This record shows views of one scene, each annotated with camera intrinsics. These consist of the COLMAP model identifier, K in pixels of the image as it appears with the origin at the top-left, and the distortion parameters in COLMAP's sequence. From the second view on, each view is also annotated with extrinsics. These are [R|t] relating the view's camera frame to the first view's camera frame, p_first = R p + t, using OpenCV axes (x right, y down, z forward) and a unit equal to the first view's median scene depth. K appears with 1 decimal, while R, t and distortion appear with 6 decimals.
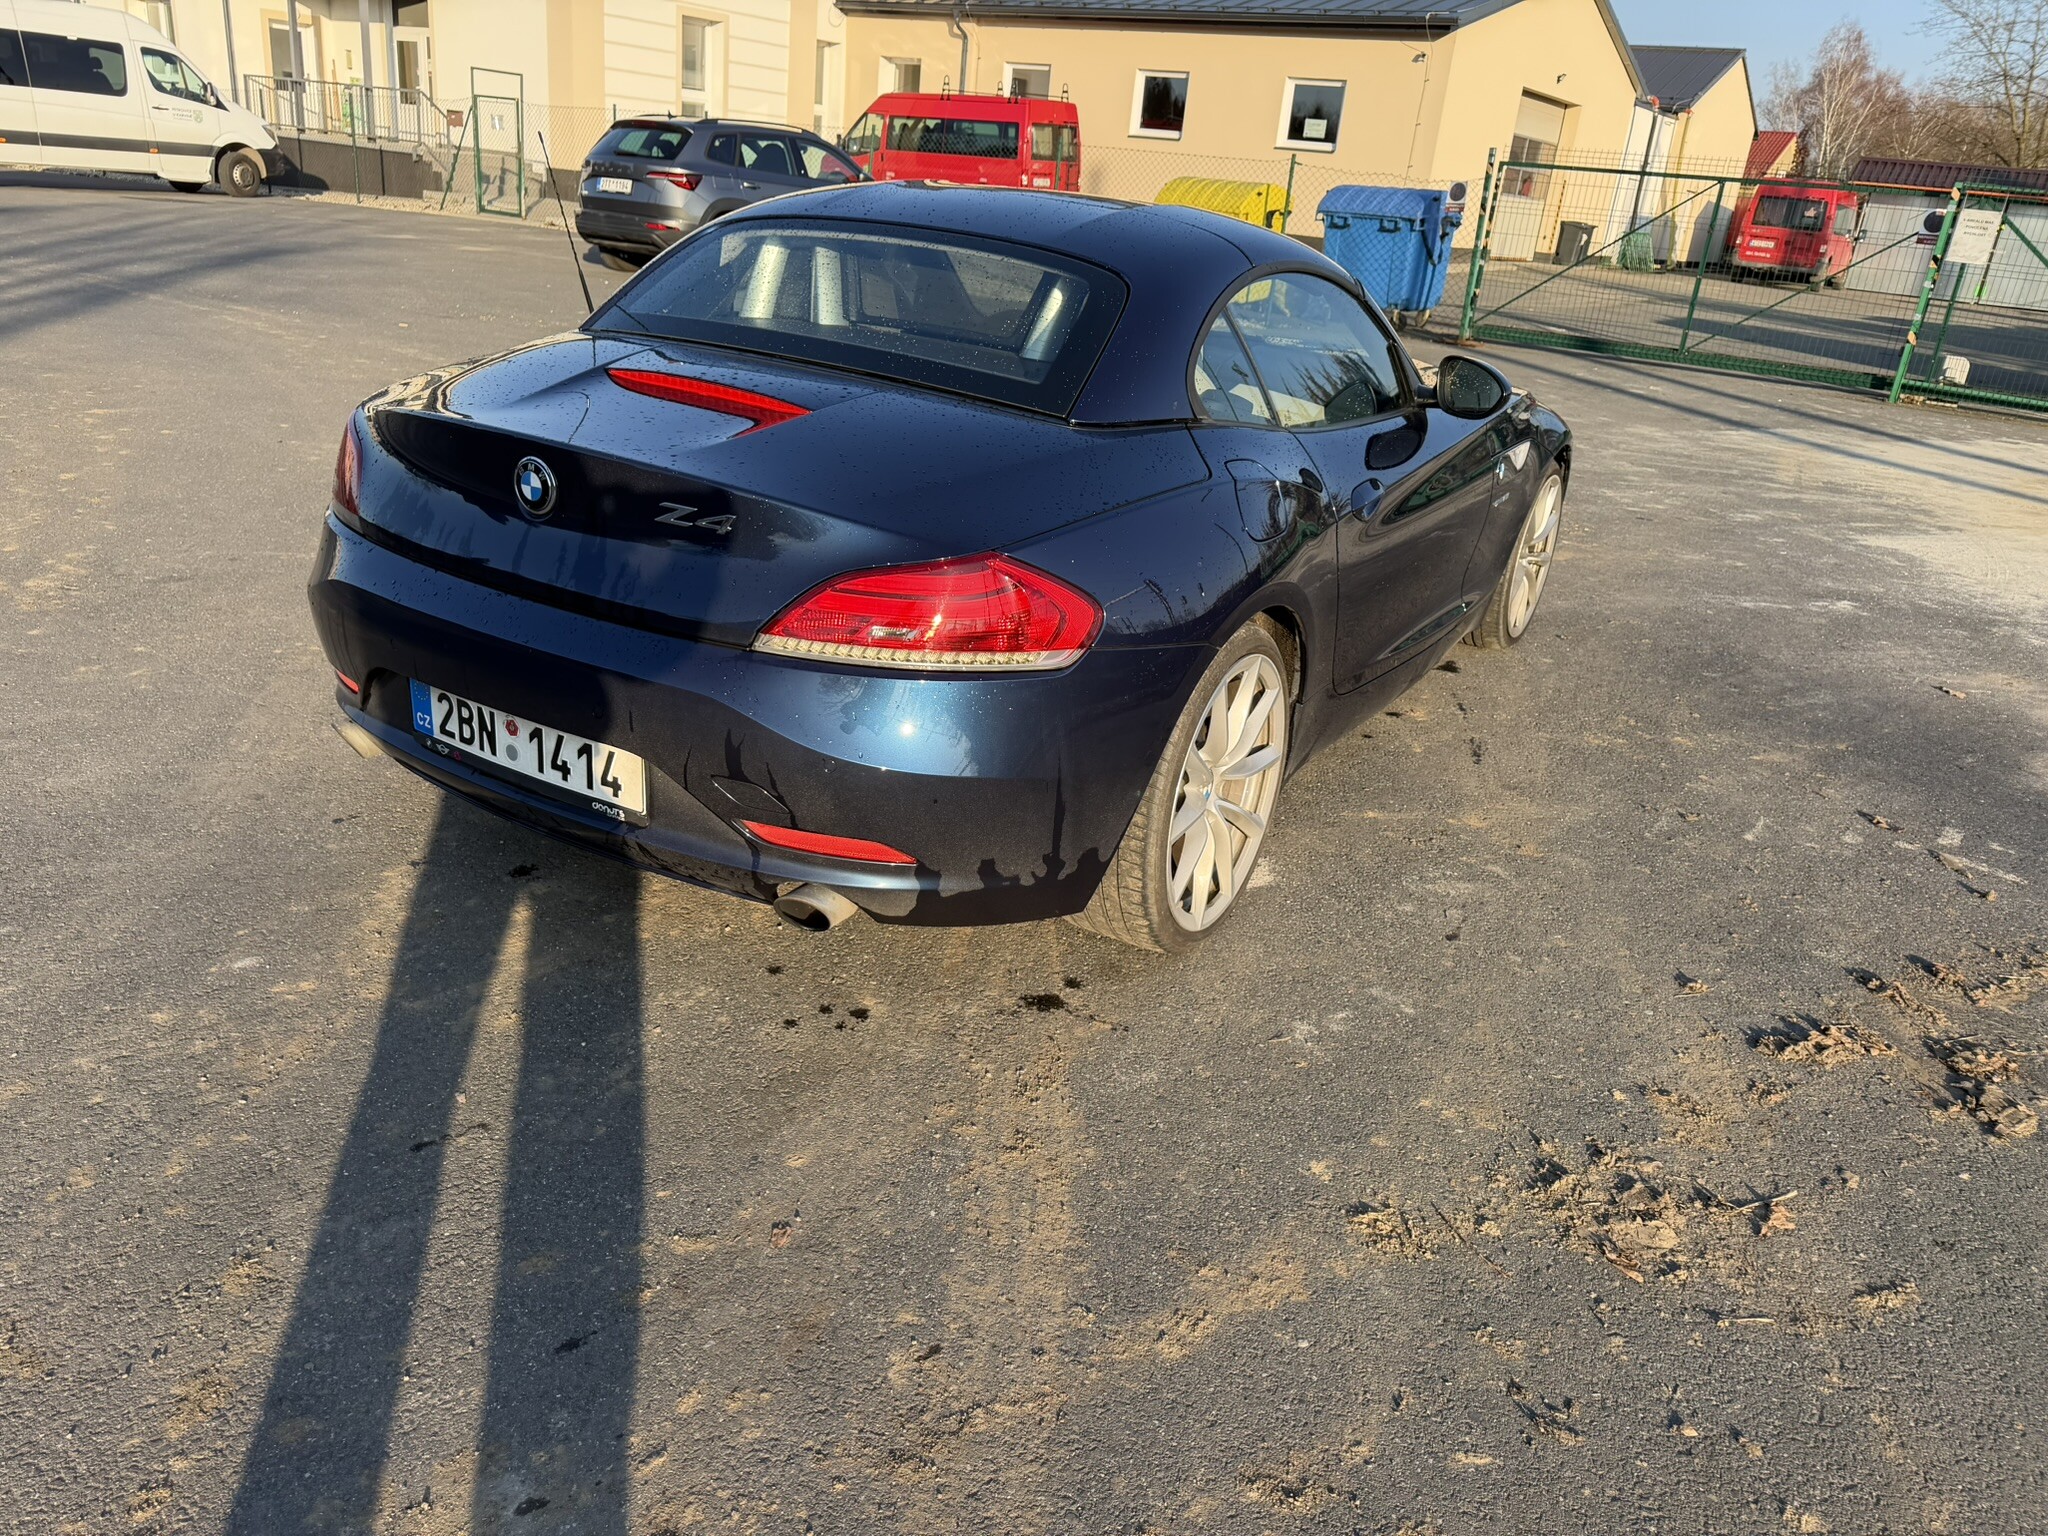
lens RADIAL K [[1464.4, 0, 1041.0], [0, 1464.4, 760.7], [0, 0, 1]] dist [0.018292, -0.018852]
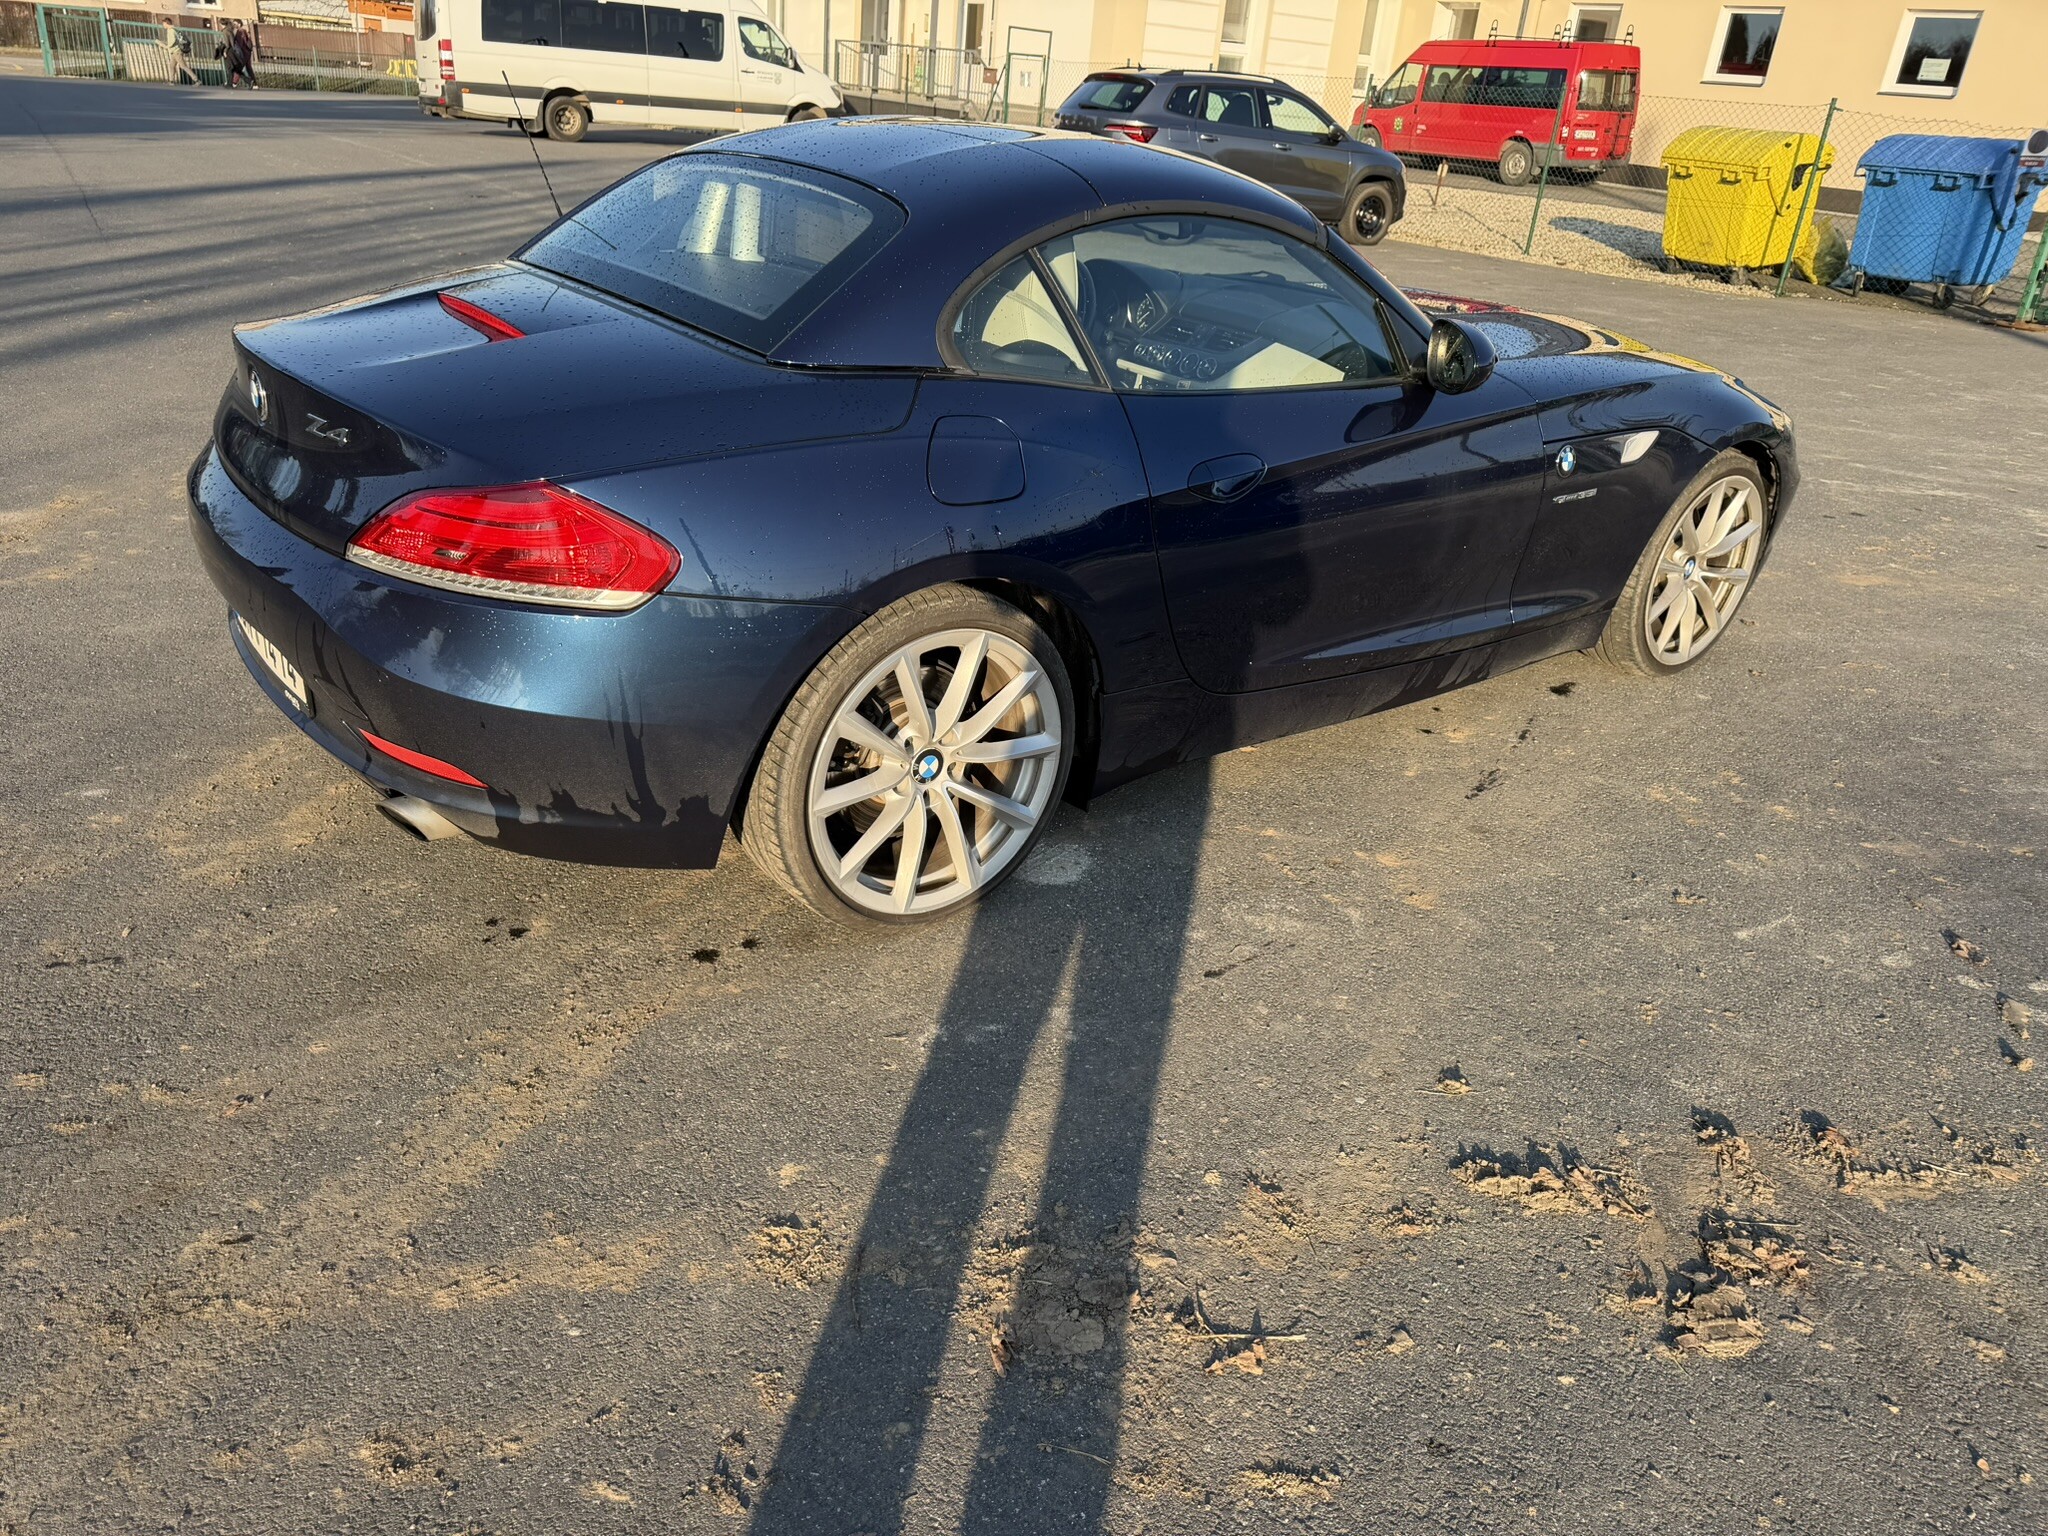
lens RADIAL K [[1464.4, 0, 1024.6], [0, 1464.4, 774.7], [0, 0, 1]] dist [0.018292, -0.018852]
pose [[0.929885, 0.143374, -0.338759, 0.083928], [-0.131981, 0.989637, 0.056561, -0.006321], [0.343358, -0.007885, 0.939172, 0.023993]]
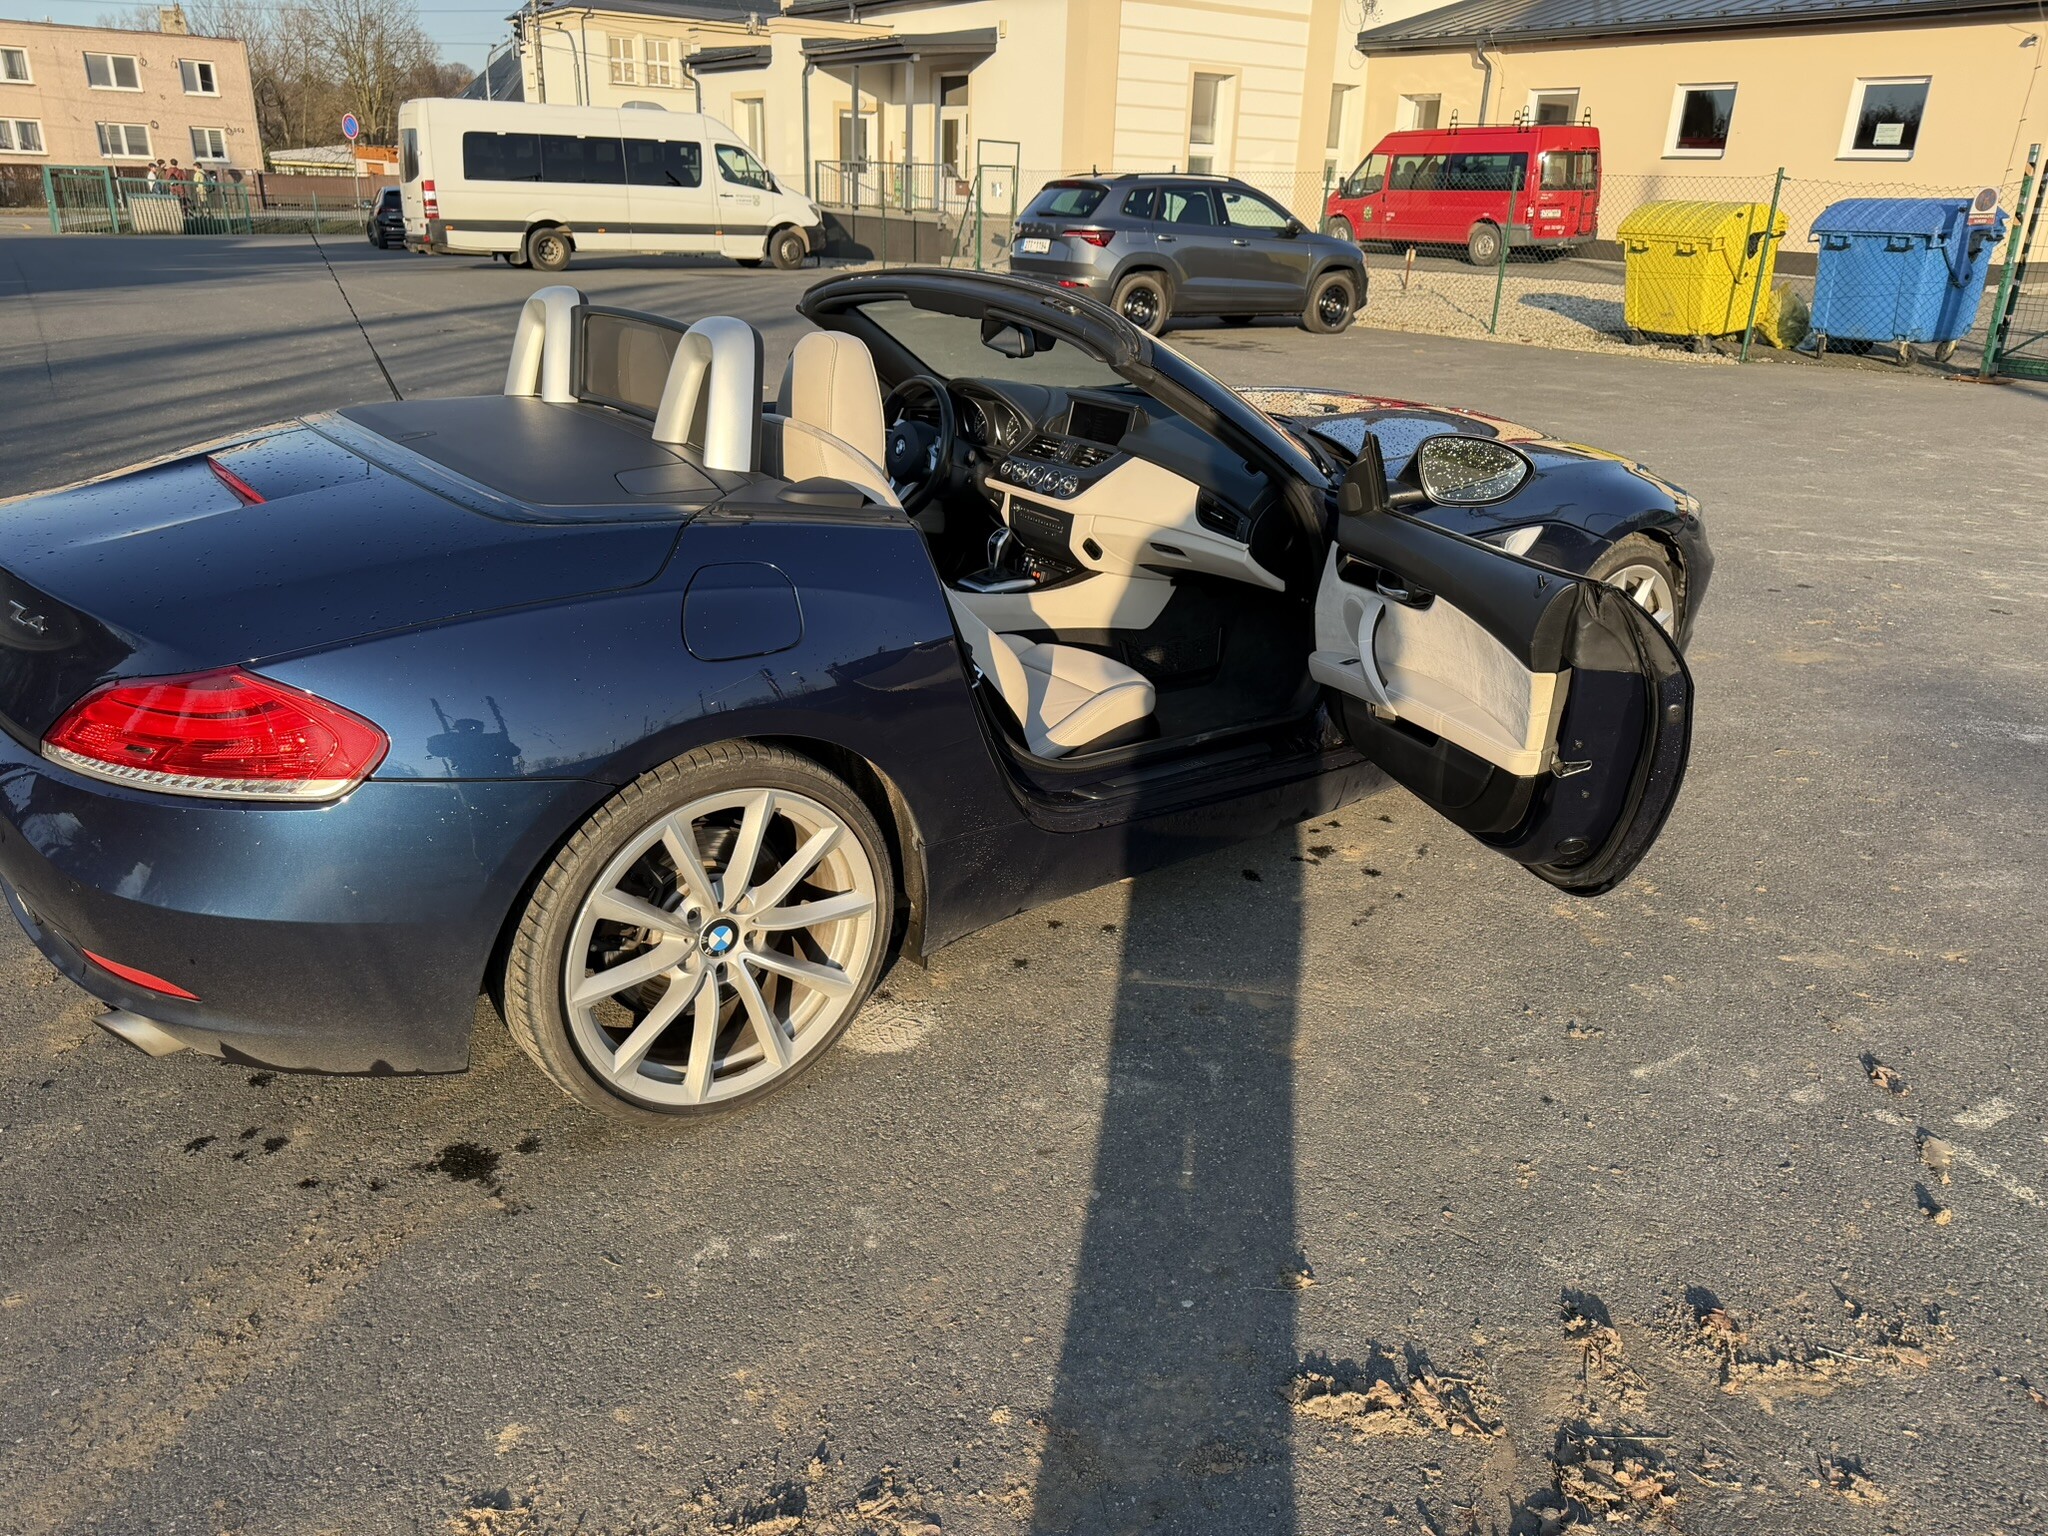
lens RADIAL K [[1464.4, 0, 1034.0], [0, 1464.4, 768.2], [0, 0, 1]] dist [0.018292, -0.018852]
pose [[0.932281, 0.076031, -0.353655, 0.099861], [-0.084023, 0.996437, -0.007276, -0.015483], [0.351842, 0.036498, 0.935348, 0.043724]]
